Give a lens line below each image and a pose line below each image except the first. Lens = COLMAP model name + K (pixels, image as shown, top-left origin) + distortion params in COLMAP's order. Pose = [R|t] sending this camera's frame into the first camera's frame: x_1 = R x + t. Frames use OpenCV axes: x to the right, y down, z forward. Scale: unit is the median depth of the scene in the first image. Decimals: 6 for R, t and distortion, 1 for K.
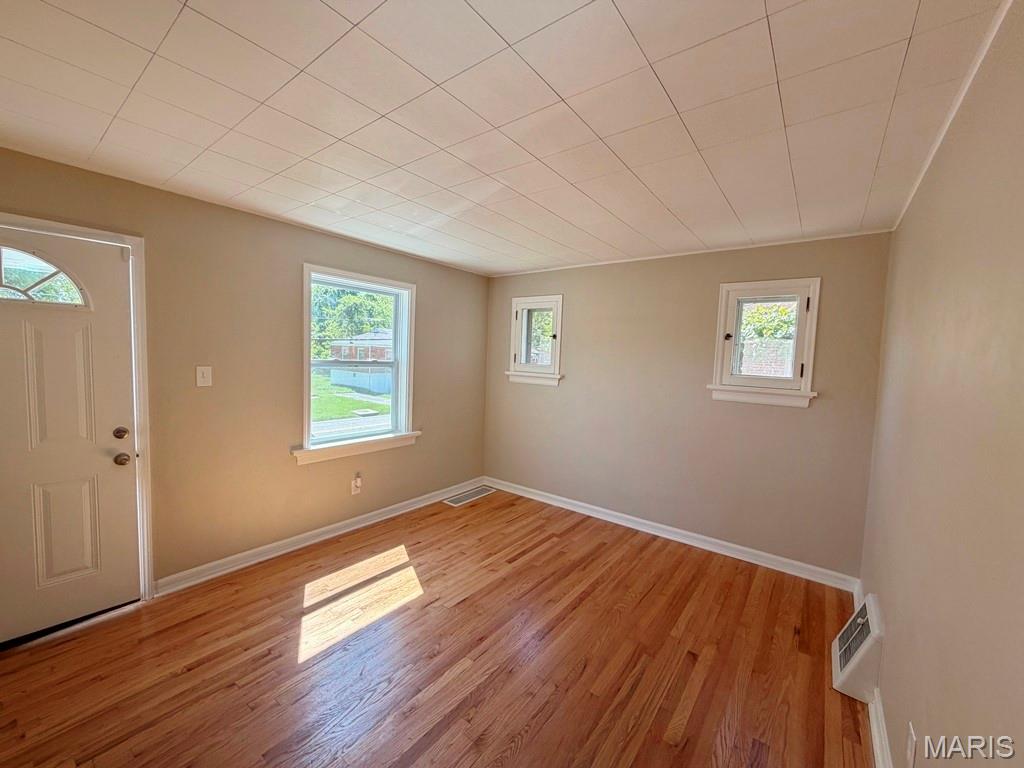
lens RADIAL K [[411.0, 0, 509.7], [0, 411.0, 384.3], [0, 0, 1]] dist [0.001002, -0.000123]
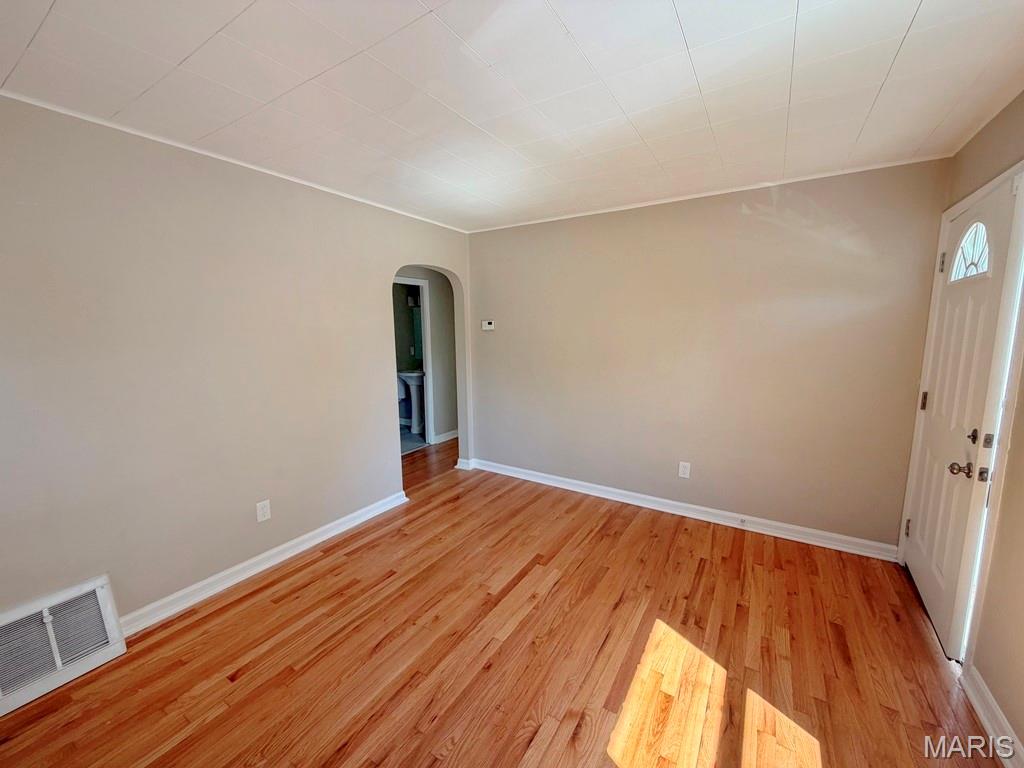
lens RADIAL K [[411.0, 0, 509.7], [0, 411.0, 384.3], [0, 0, 1]] dist [0.001002, -0.000123]
pose [[-0.995280, -0.012336, -0.096262, -0.023241], [-0.032359, 0.977311, 0.209322, -0.109736], [0.091496, 0.211449, -0.973097, 1.724701]]
